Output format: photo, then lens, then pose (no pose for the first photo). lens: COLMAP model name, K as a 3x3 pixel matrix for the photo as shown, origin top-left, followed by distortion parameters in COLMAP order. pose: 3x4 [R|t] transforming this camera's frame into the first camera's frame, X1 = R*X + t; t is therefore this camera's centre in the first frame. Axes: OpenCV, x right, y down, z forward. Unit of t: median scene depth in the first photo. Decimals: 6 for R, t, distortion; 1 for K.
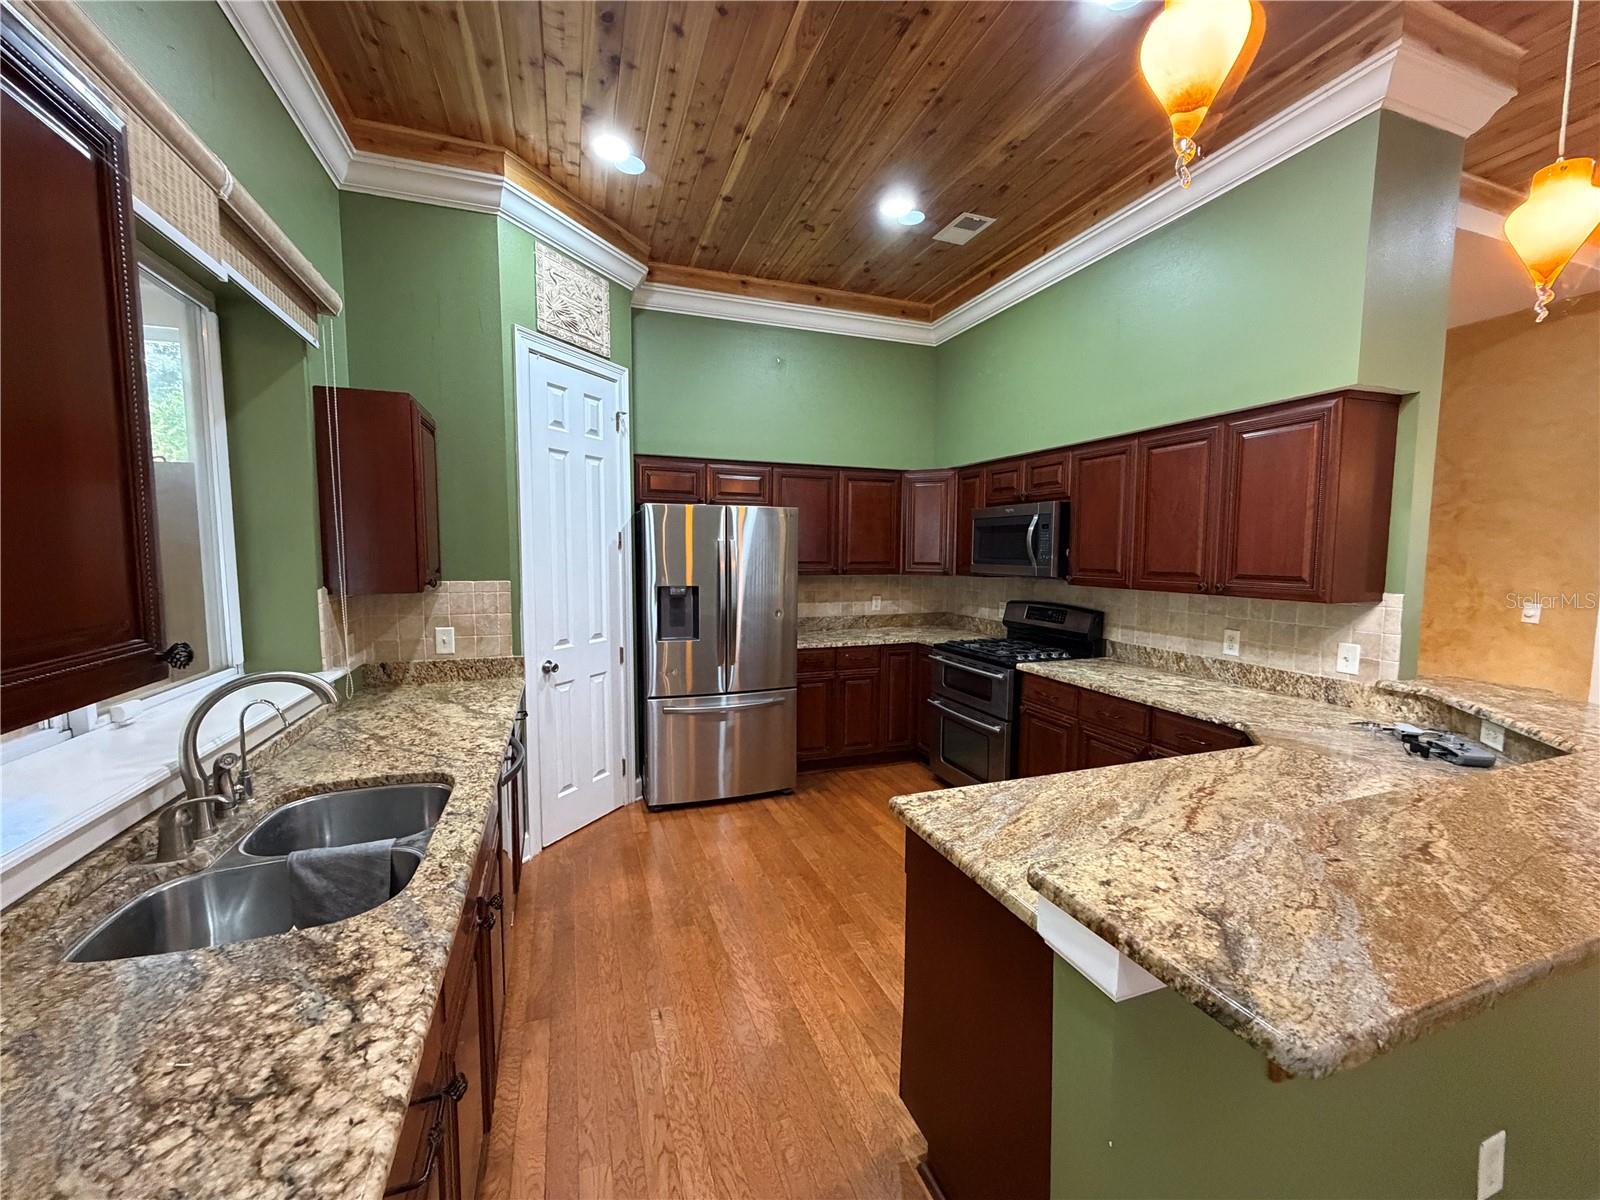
lens RADIAL K [[639.9, 0, 804.7], [0, 639.9, 603.5], [0, 0, 1]] dist [-0.001538, 0.000088]
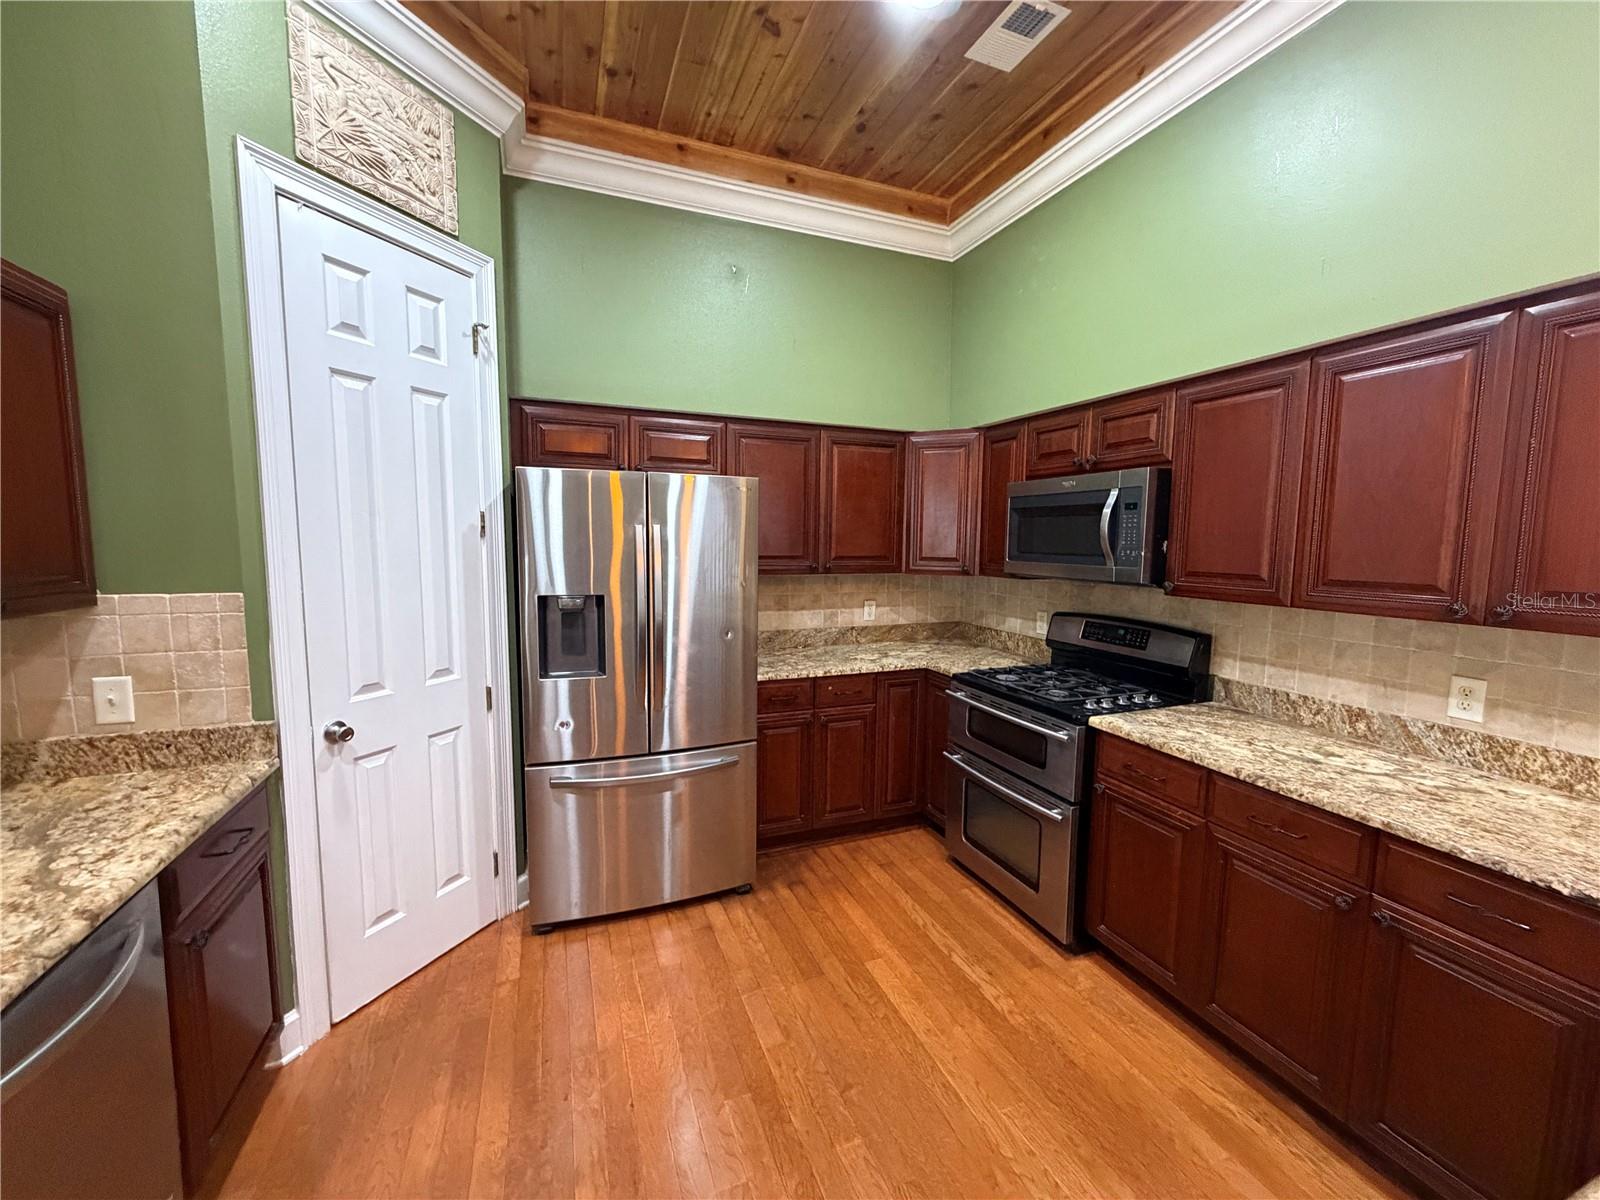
lens RADIAL K [[639.9, 0, 802.0], [0, 639.9, 601.1], [0, 0, 1]] dist [-0.001538, 0.000088]
pose [[0.999814, 0.003194, 0.019039, 0.024309], [-0.003480, 0.999881, 0.015004, -0.030772], [-0.018988, -0.015068, 0.999706, 0.334226]]
